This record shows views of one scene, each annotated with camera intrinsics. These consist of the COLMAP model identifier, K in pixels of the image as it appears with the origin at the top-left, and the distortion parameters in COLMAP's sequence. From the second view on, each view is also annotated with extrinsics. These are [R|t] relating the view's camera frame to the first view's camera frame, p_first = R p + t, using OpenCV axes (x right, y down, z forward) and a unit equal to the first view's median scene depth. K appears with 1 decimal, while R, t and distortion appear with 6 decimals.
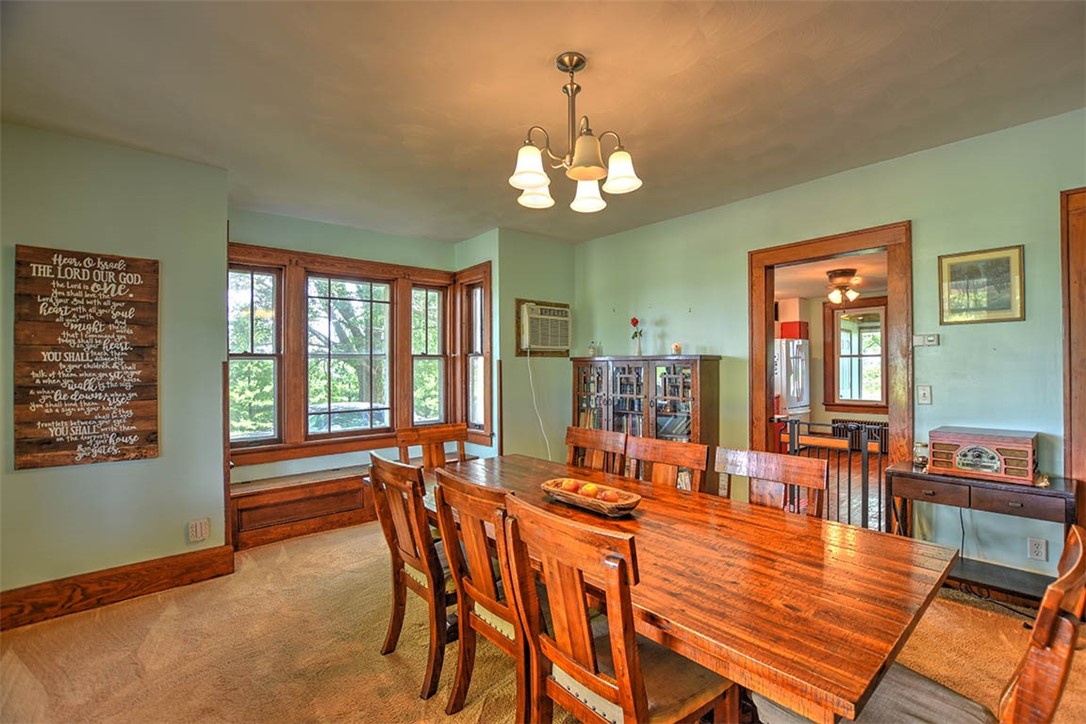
lens RADIAL K [[486.8, 0, 549.9], [0, 486.8, 364.4], [0, 0, 1]] dist [-0.026707, 0.001133]
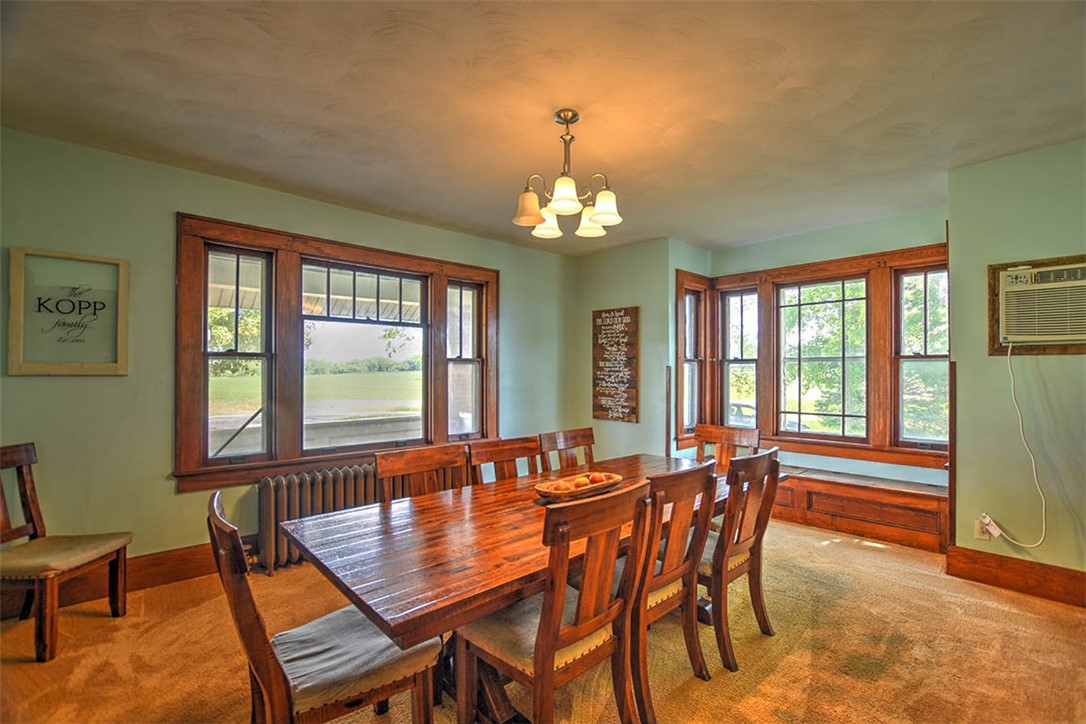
lens RADIAL K [[486.8, 0, 549.9], [0, 486.8, 365.5], [0, 0, 1]] dist [-0.026707, 0.001133]
pose [[0.023952, -0.002999, -0.999709, 0.914263], [0.003484, 0.999990, -0.002916, -0.004892], [0.999707, -0.003413, 0.023962, 0.671934]]
